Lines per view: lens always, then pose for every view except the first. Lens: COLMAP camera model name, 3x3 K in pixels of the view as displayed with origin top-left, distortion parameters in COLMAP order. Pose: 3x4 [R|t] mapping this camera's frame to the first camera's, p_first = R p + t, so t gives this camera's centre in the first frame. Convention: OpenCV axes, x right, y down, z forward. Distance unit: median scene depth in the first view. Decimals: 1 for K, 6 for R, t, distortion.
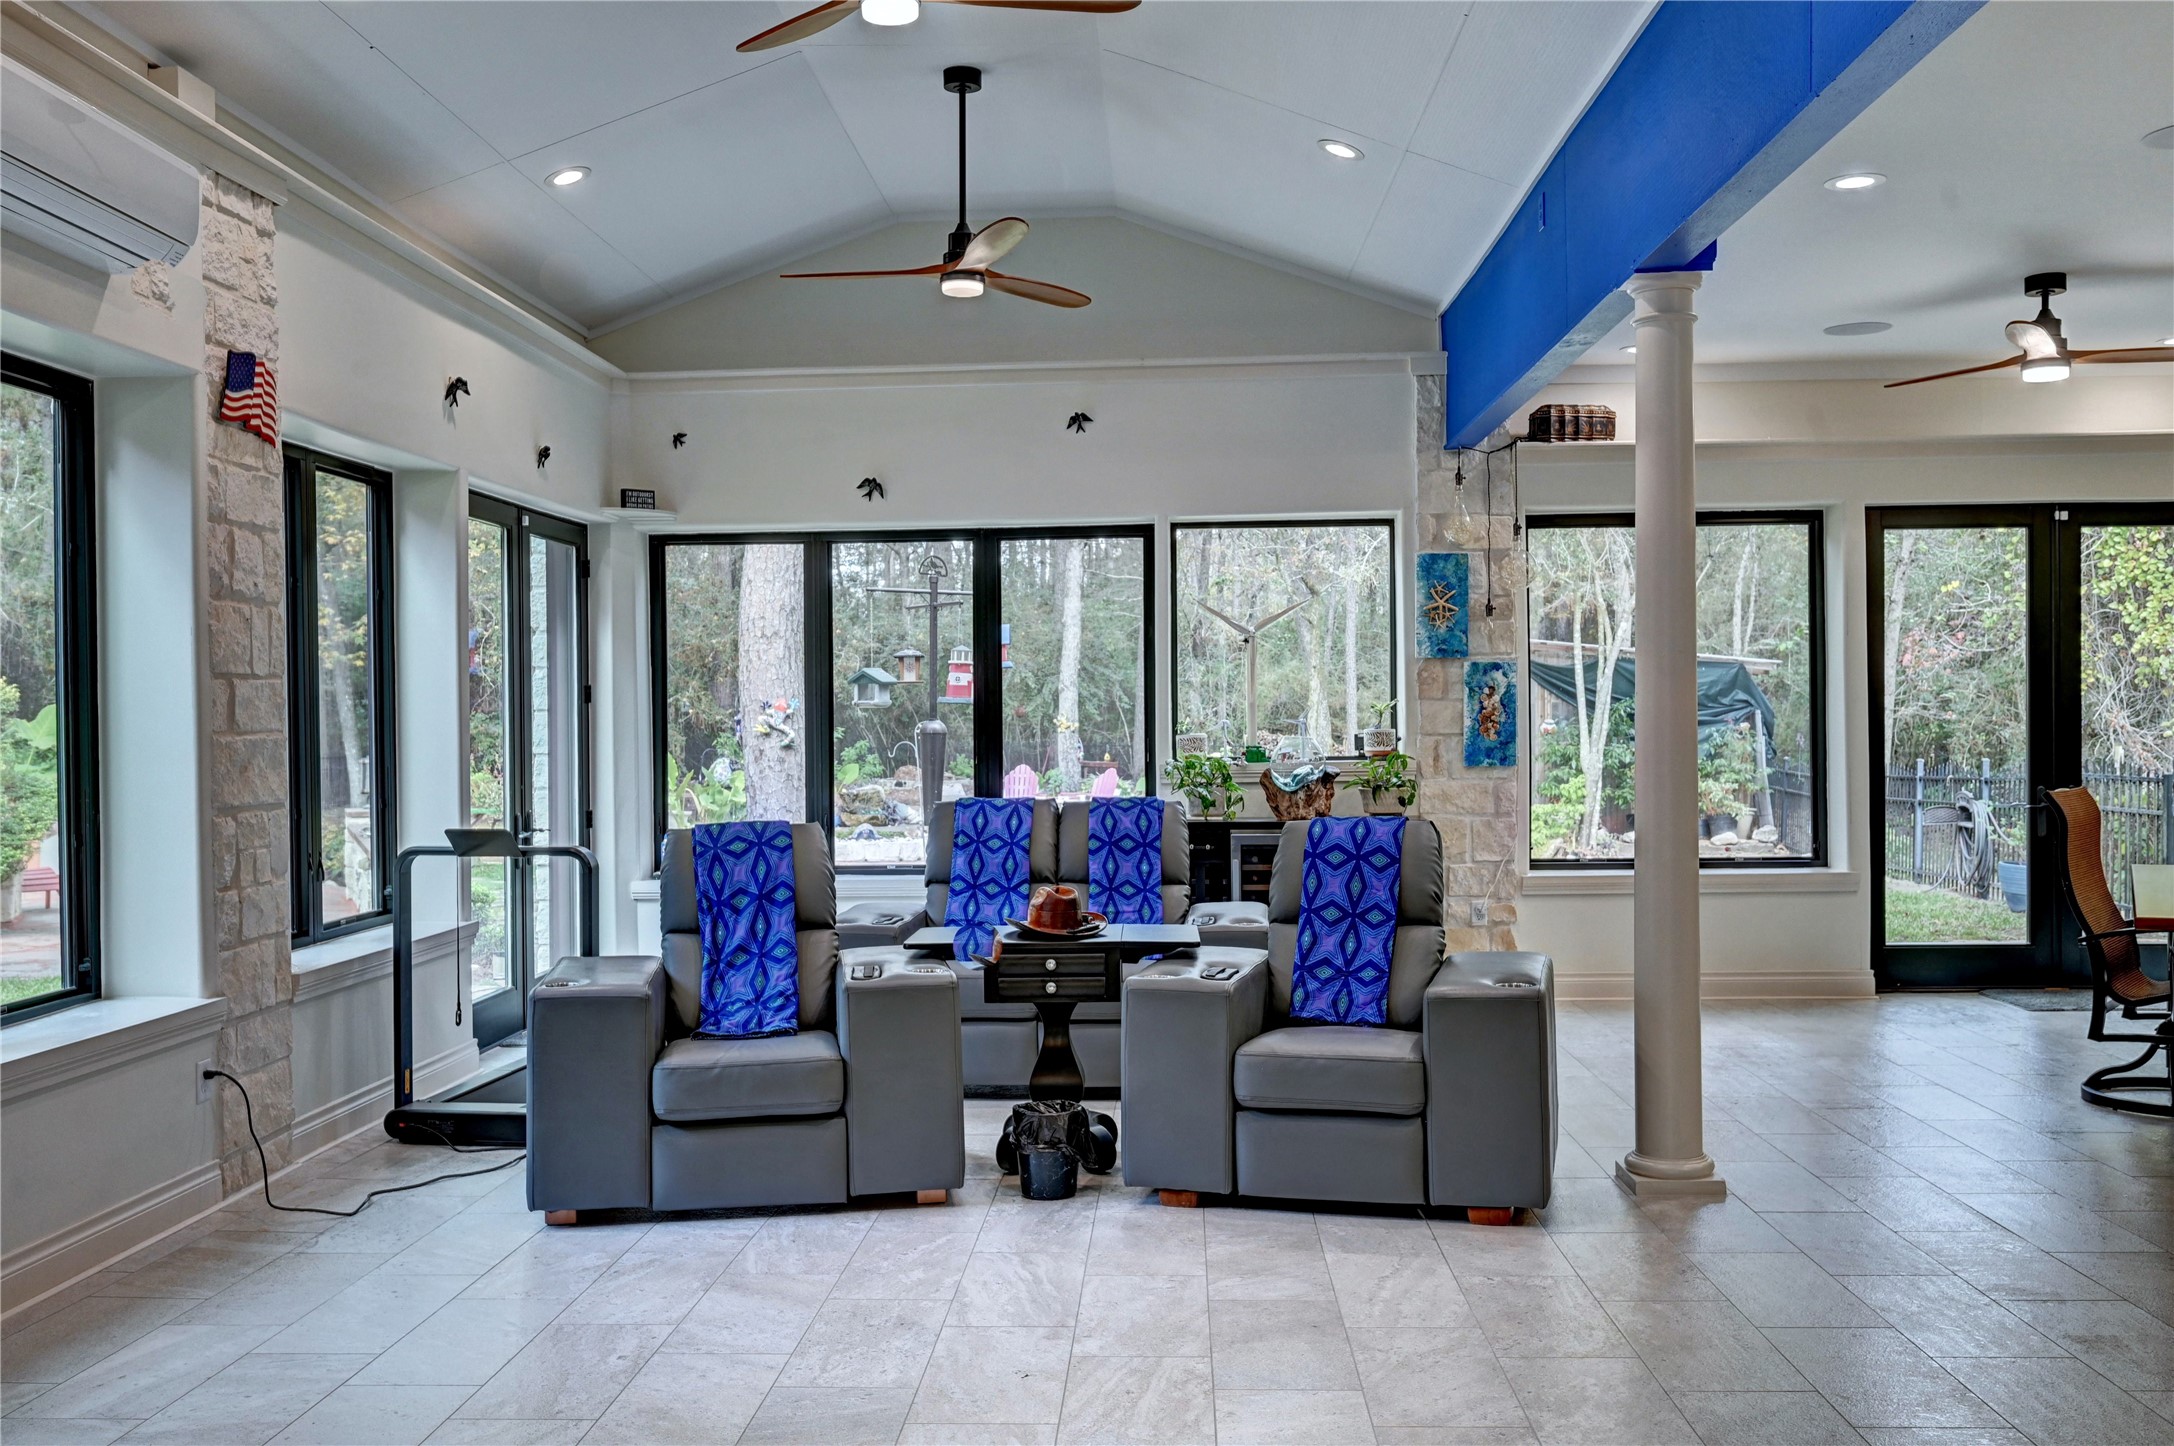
lens RADIAL K [[1855.3, 0, 1074.3], [0, 1855.3, 733.5], [0, 0, 1]] dist [-0.021049, 0.018860]
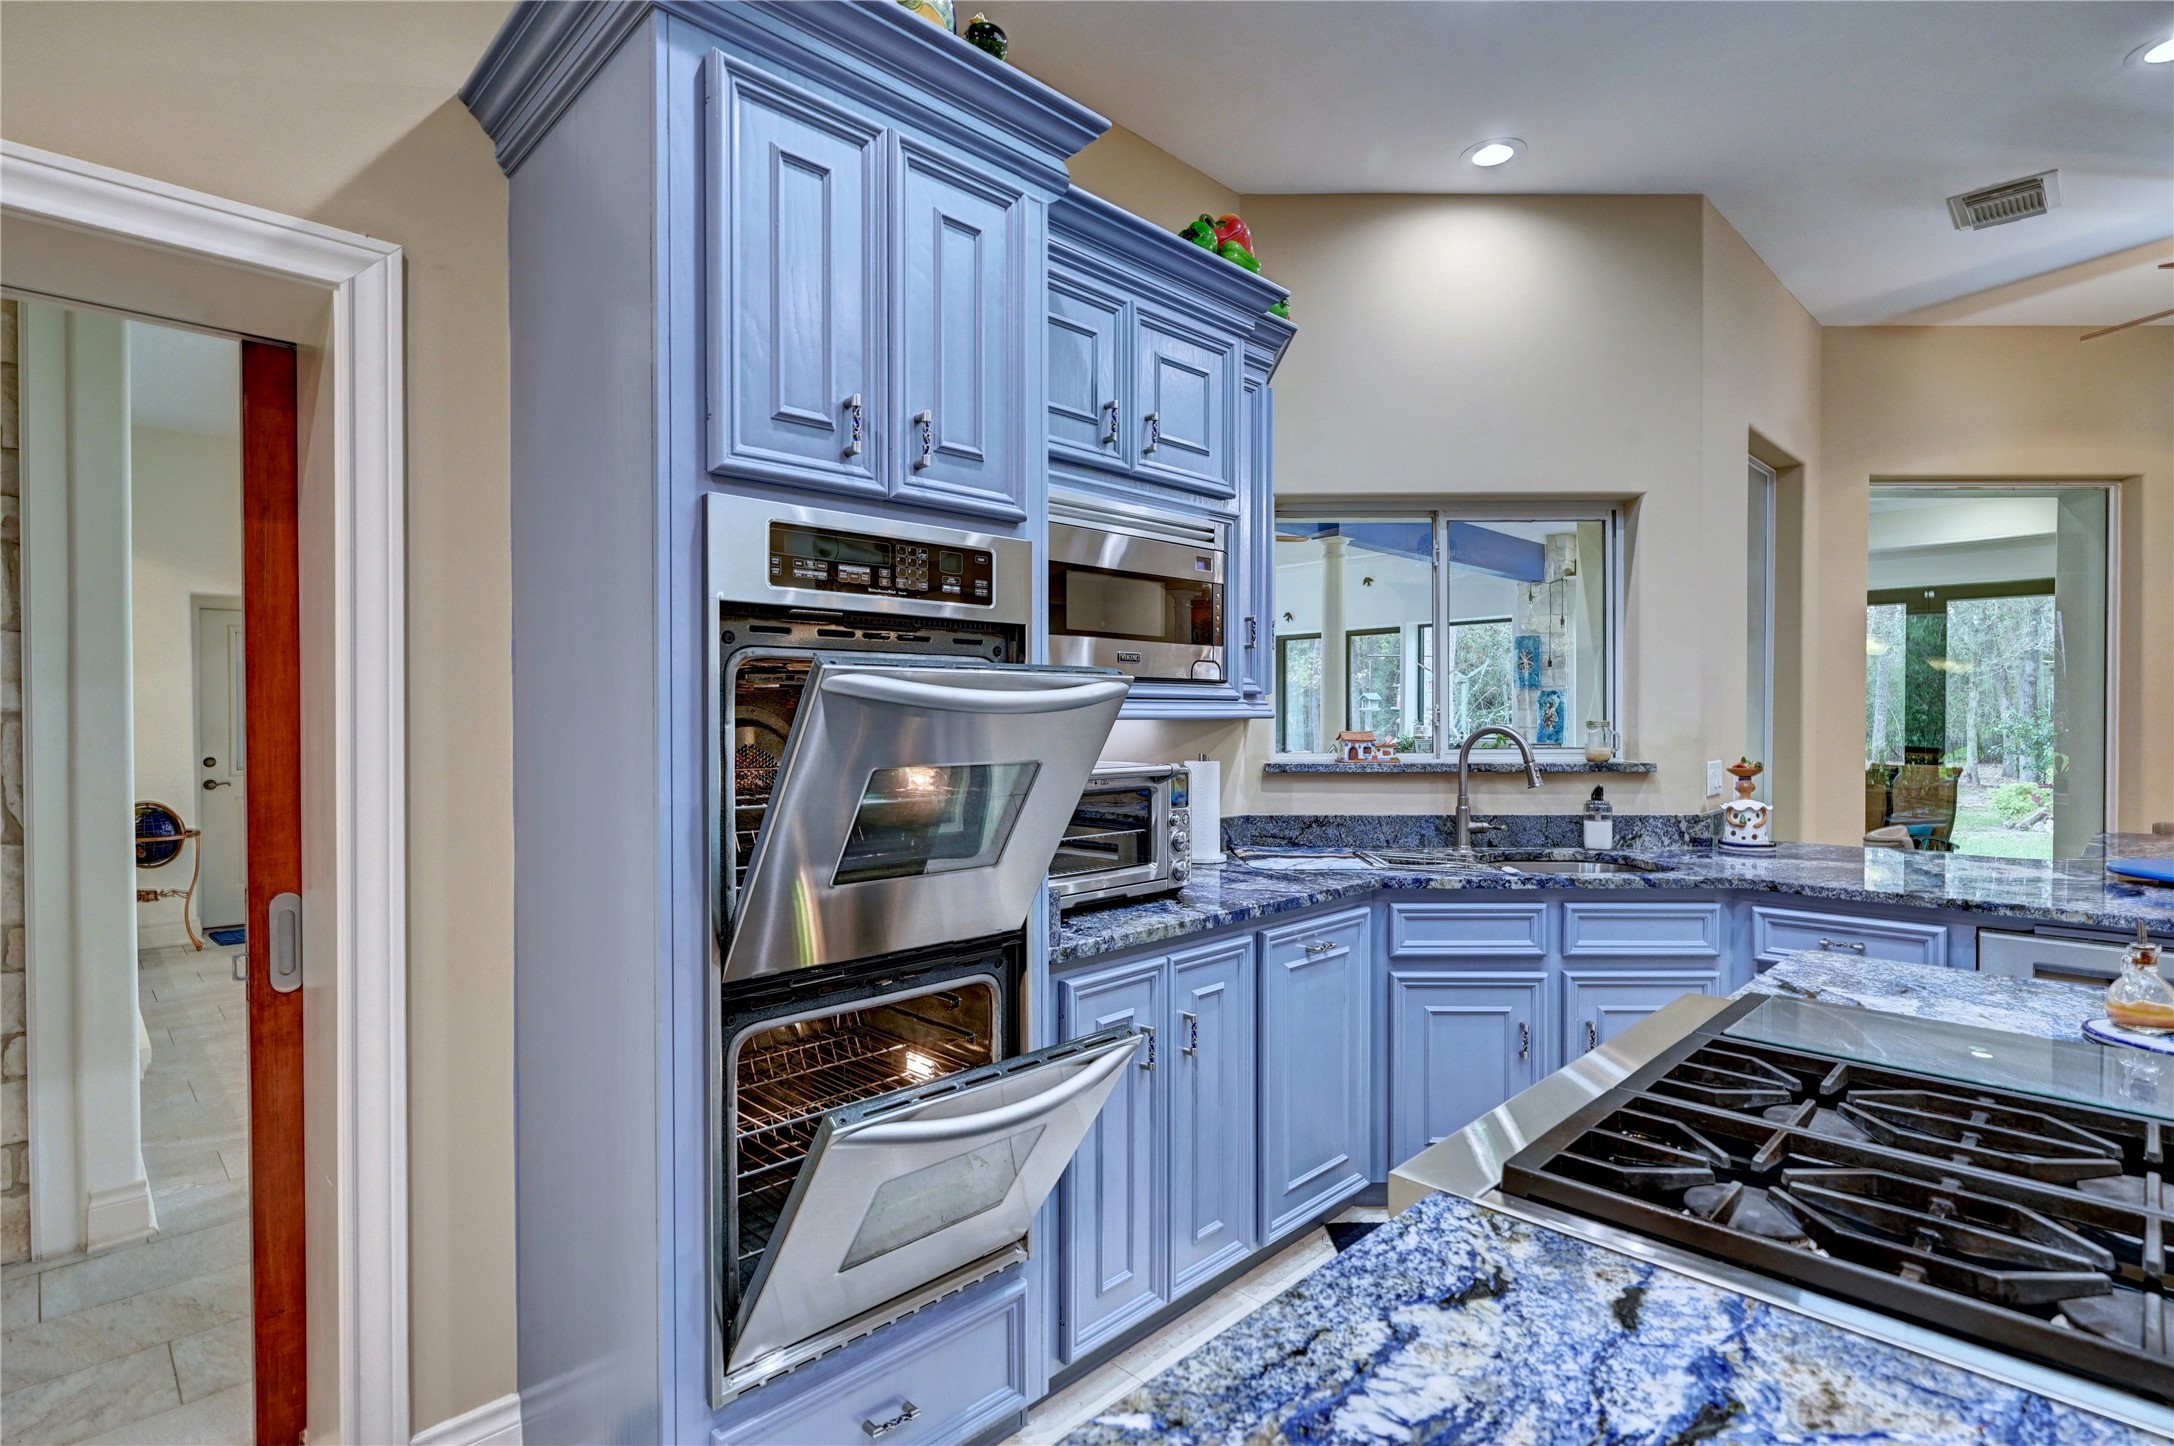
lens RADIAL K [[1055.6, 0, 1087.6], [0, 1055.6, 721.5], [0, 0, 1]] dist [-0.001231, 0.000069]
pose [[0.740368, 0.012175, -0.672091, 0.615506], [-0.012523, 0.999912, 0.004319, -0.004650], [0.672085, 0.005219, 0.740456, -0.149401]]
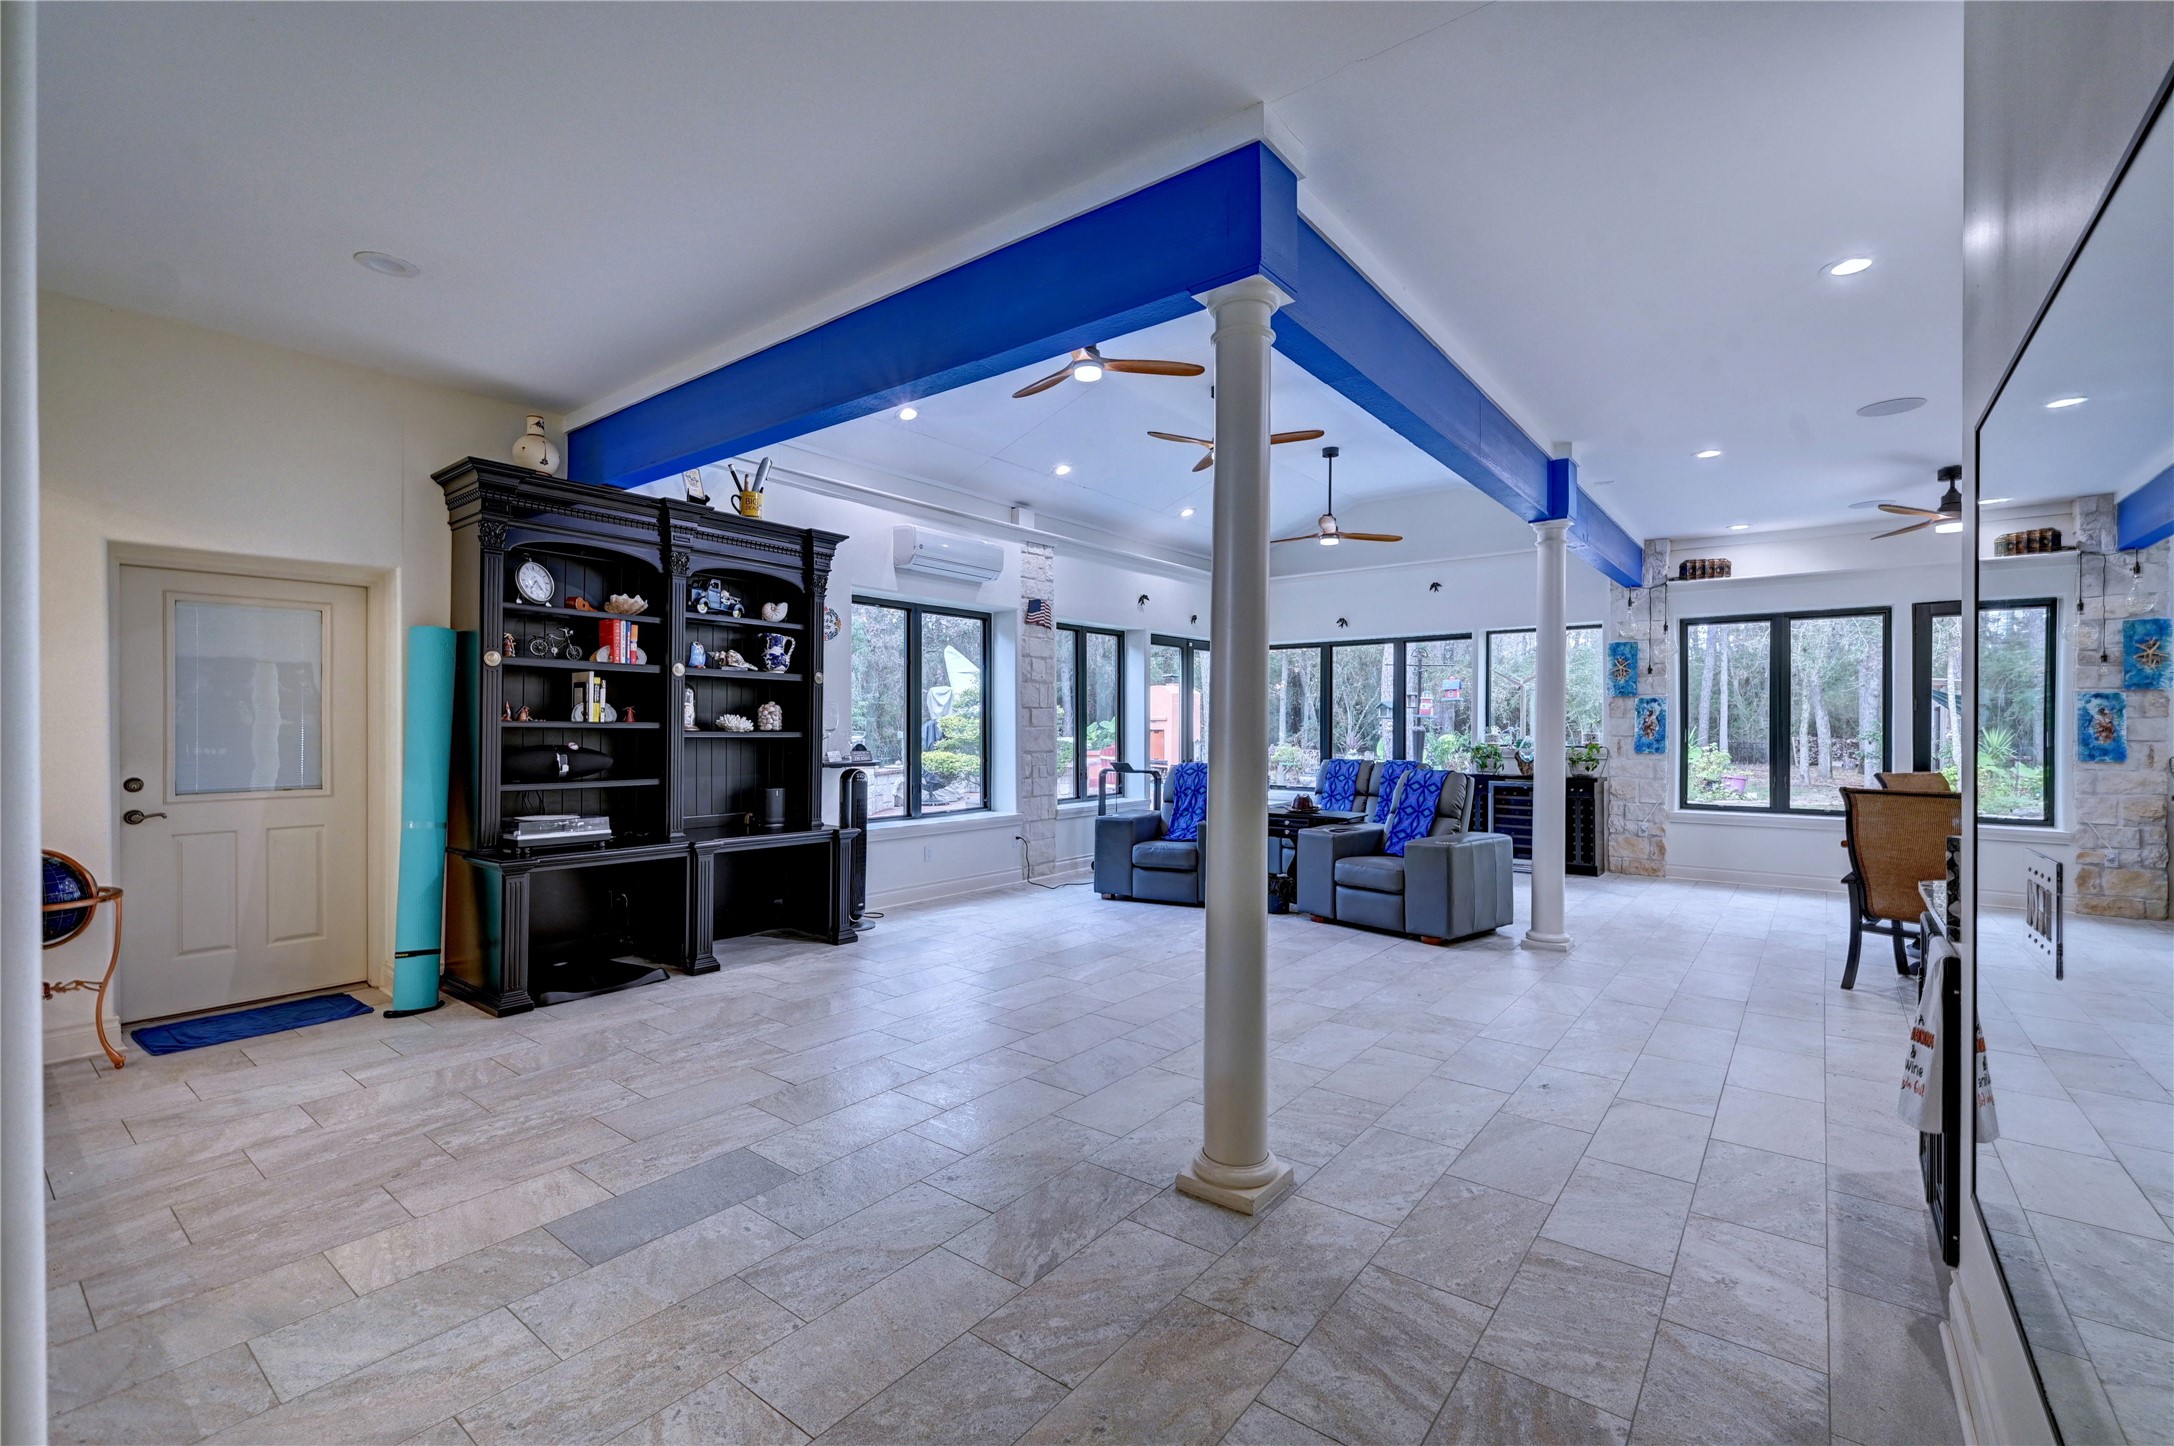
lens RADIAL K [[938.0, 0, 1087.3], [0, 938.0, 723.4], [0, 0, 1]] dist [0.001849, -0.000145]
pose [[0.815813, 0.010774, -0.578215, 0.313128], [-0.015021, 0.999884, -0.002563, -0.001375], [0.578121, 0.010777, 0.815880, -0.121421]]
